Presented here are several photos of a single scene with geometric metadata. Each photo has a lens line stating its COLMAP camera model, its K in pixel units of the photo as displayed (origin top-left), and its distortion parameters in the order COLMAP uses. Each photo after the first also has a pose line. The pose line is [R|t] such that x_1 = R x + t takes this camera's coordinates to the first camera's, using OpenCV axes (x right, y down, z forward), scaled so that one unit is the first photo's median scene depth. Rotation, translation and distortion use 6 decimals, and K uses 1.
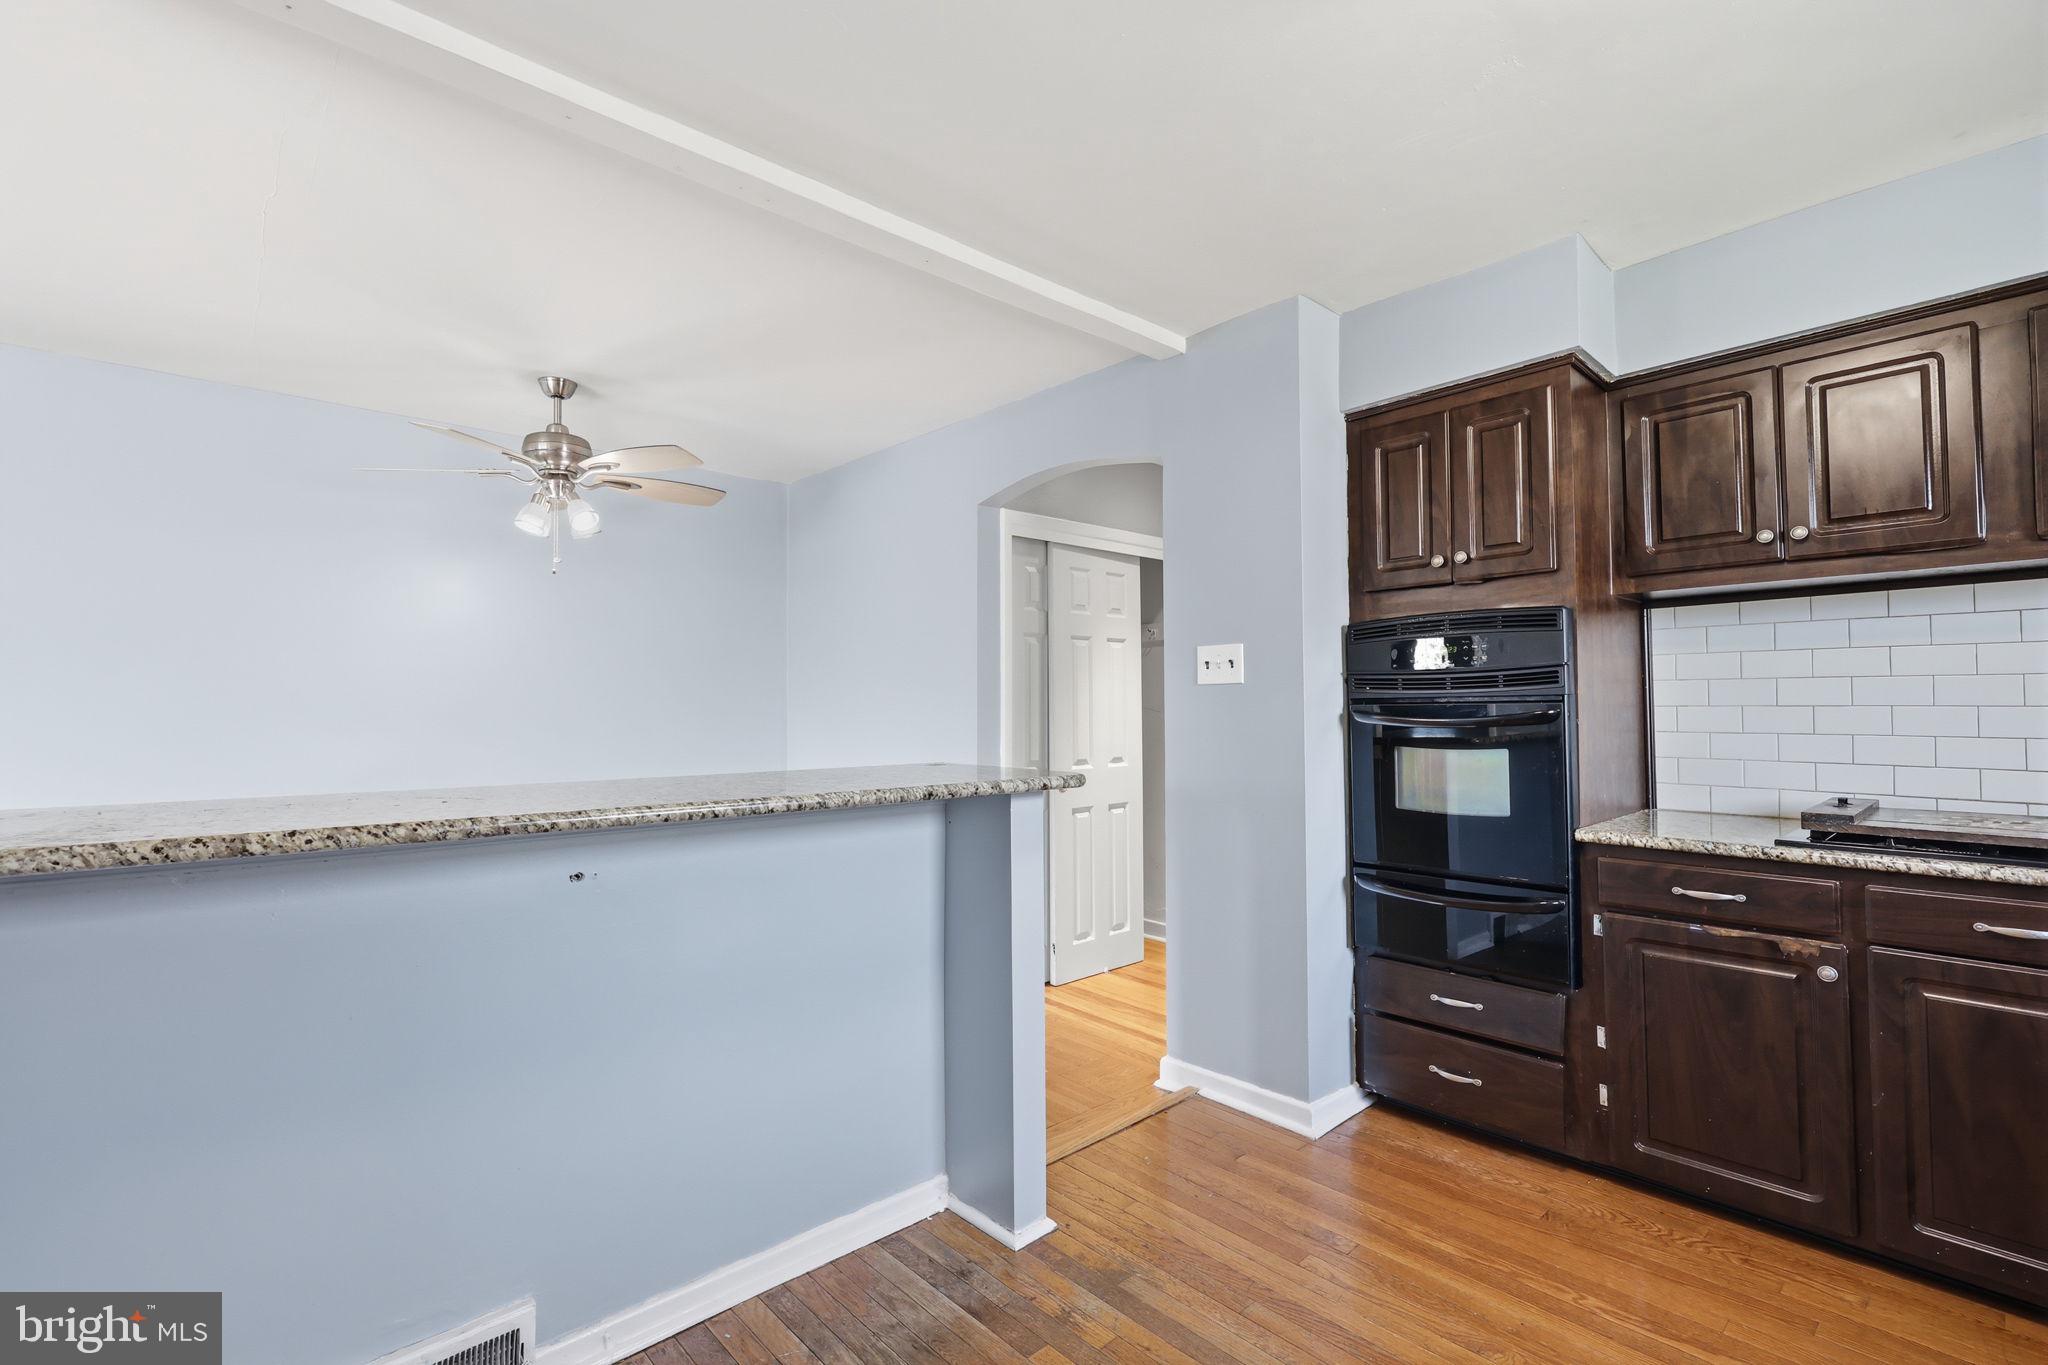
lens RADIAL K [[913.5, 0, 1022.1], [0, 913.5, 698.1], [0, 0, 1]] dist [0.001298, 0.001082]
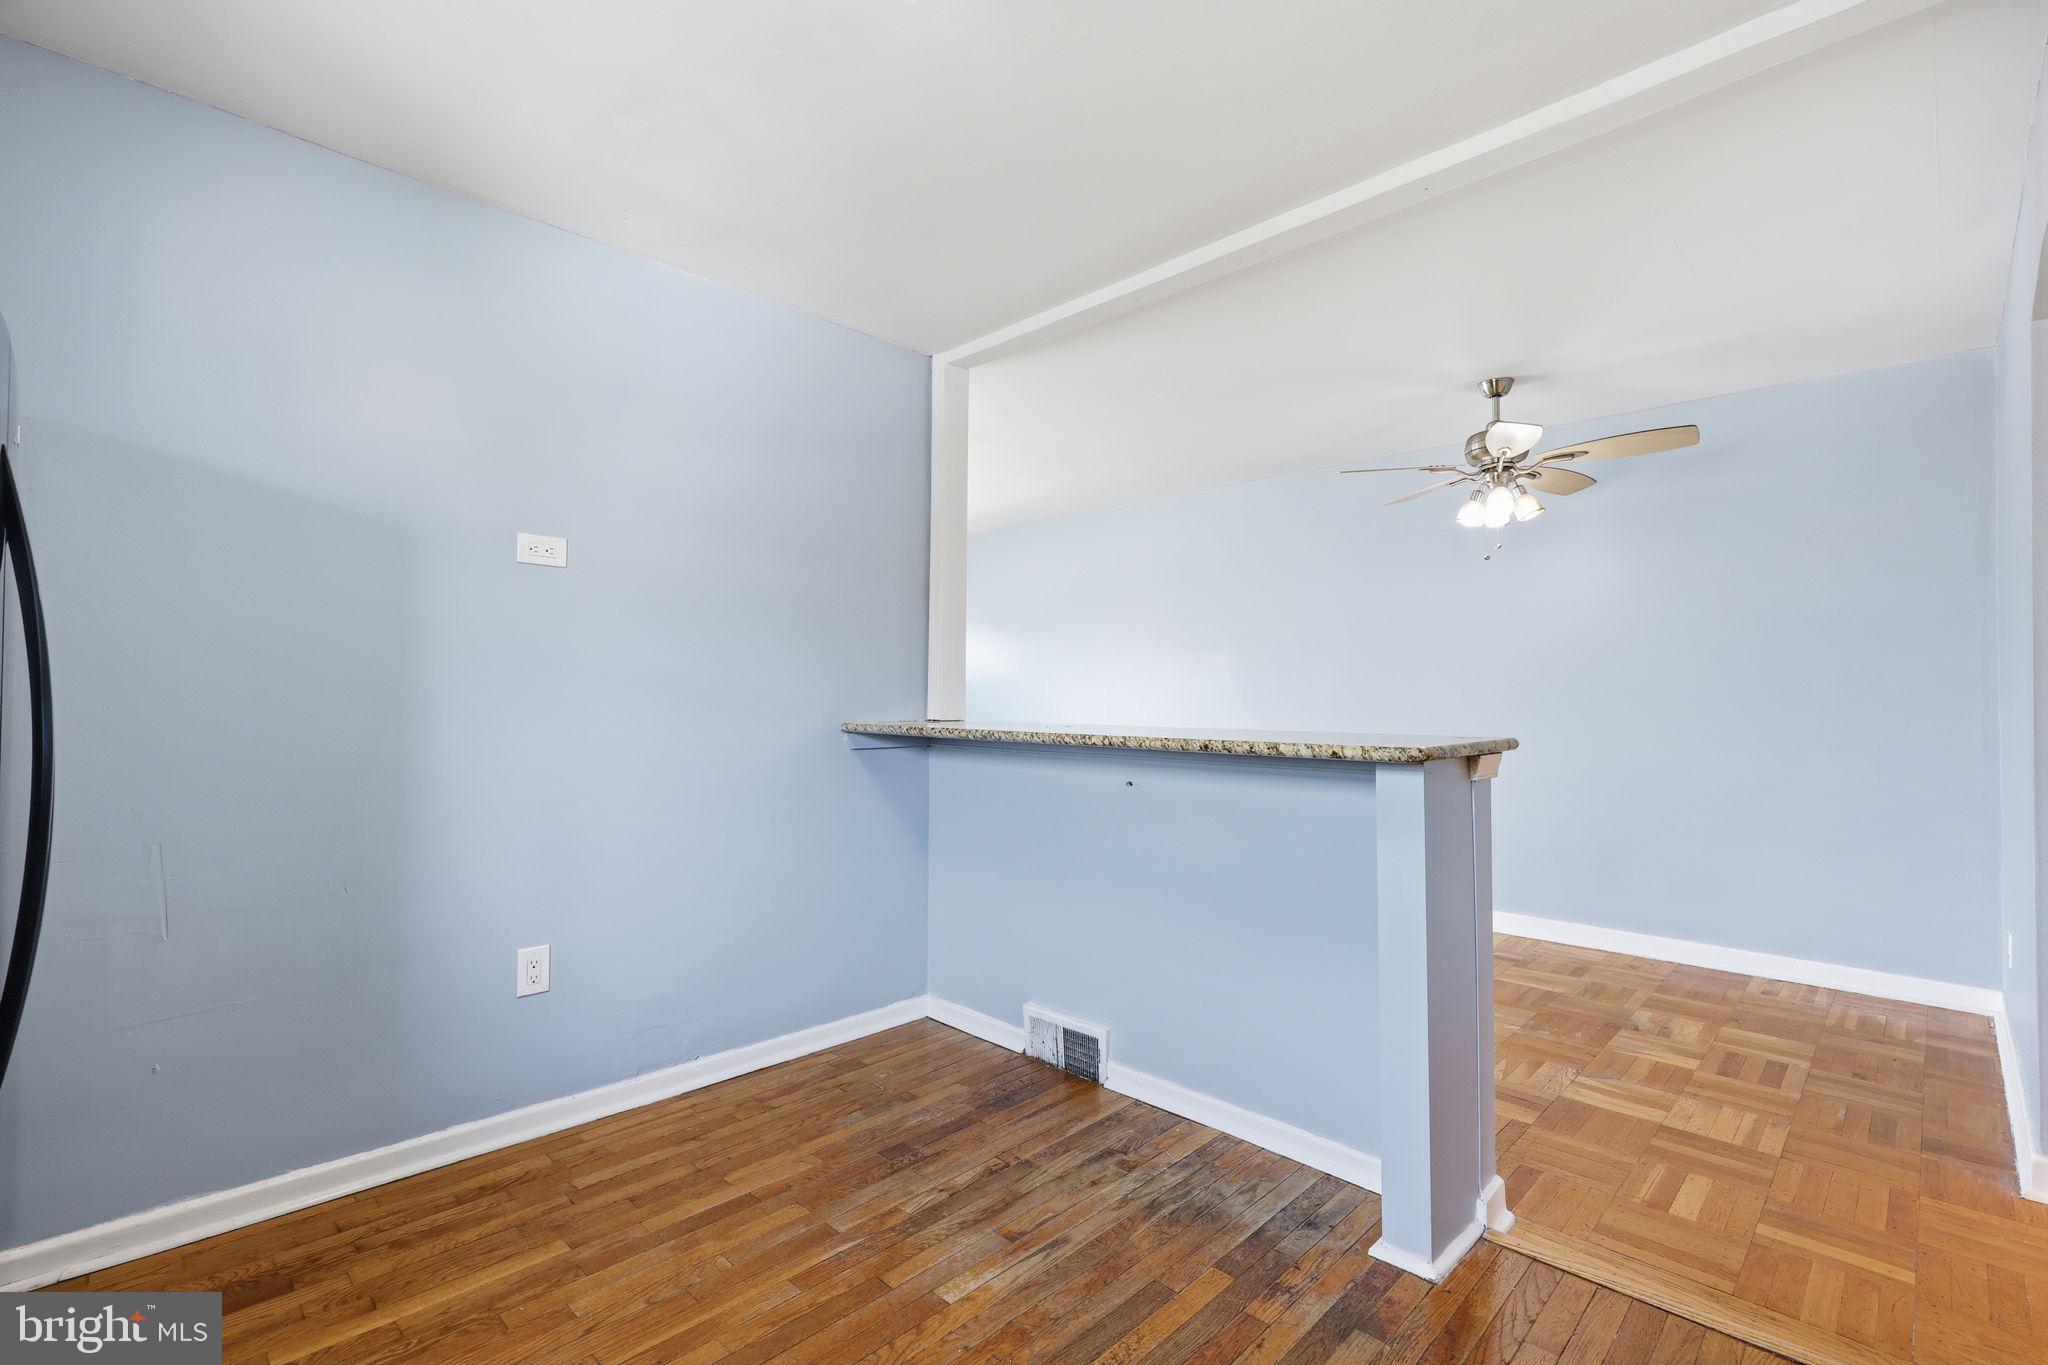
lens RADIAL K [[913.5, 0, 1016.4], [0, 913.5, 674.7], [0, 0, 1]] dist [0.001298, 0.001082]
pose [[0.050547, -0.019480, -0.998532, 0.924899], [0.018309, 0.999660, -0.018575, 0.025738], [0.998554, -0.017343, 0.050886, 0.608599]]
